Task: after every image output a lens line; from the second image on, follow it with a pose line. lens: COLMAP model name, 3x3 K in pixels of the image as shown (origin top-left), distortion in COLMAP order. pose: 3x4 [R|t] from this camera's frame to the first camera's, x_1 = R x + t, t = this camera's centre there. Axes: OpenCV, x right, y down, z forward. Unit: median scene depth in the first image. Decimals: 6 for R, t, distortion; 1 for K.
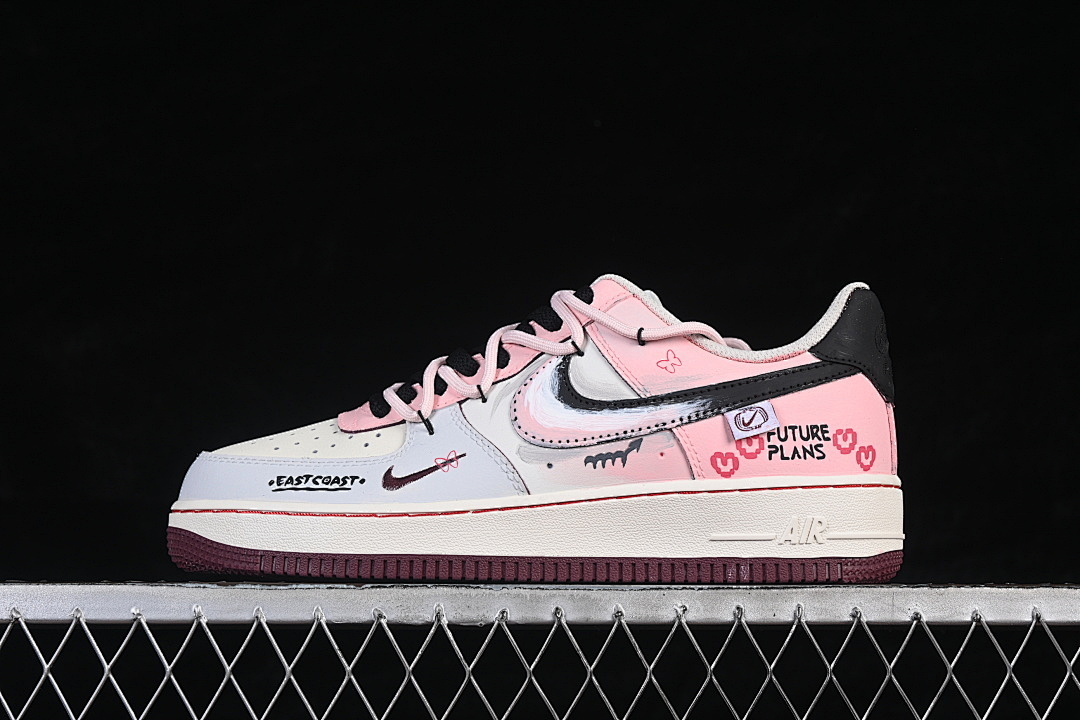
lens RADIAL K [[2360.9, 0, 539.3], [0, 2360.9, 358.8], [0, 0, 1]] dist [0.025634, 0.000000]
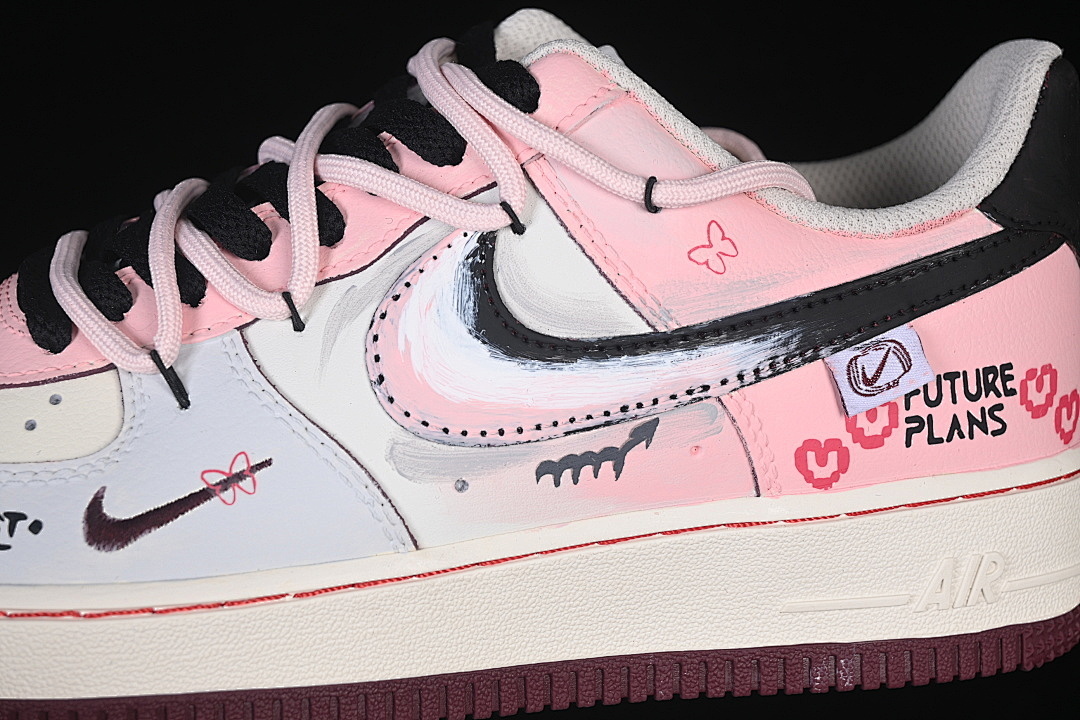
lens RADIAL K [[2360.9, 0, 547.8], [0, 2360.9, 355.6], [0, 0, 1]] dist [0.025634, 0.000000]
pose [[0.968349, -0.037658, 0.246743, -0.090104], [-0.026321, 0.967634, 0.250980, -0.092914], [-0.248208, -0.249531, 0.936017, 0.569836]]
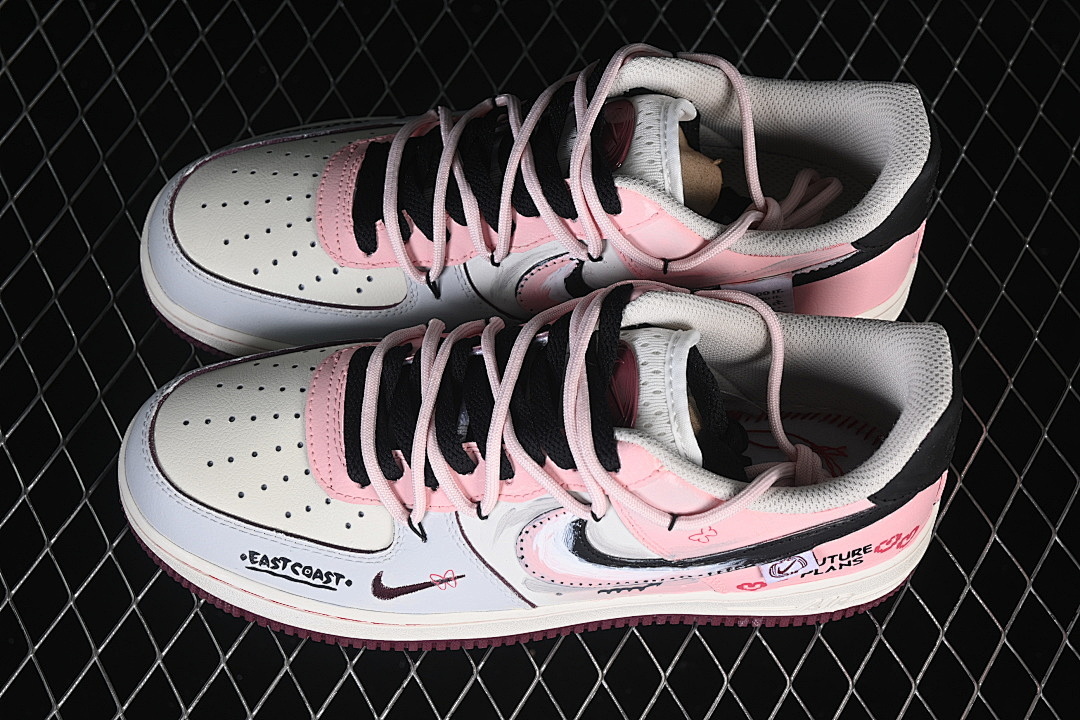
lens RADIAL K [[2360.9, 0, 537.9], [0, 2360.9, 360.3], [0, 0, 1]] dist [0.025634, 0.000000]
pose [[0.997511, -0.026374, 0.065393, -0.059686], [-0.047958, 0.426091, 0.903408, -0.799227], [-0.051690, -0.904296, 0.423766, 0.692370]]
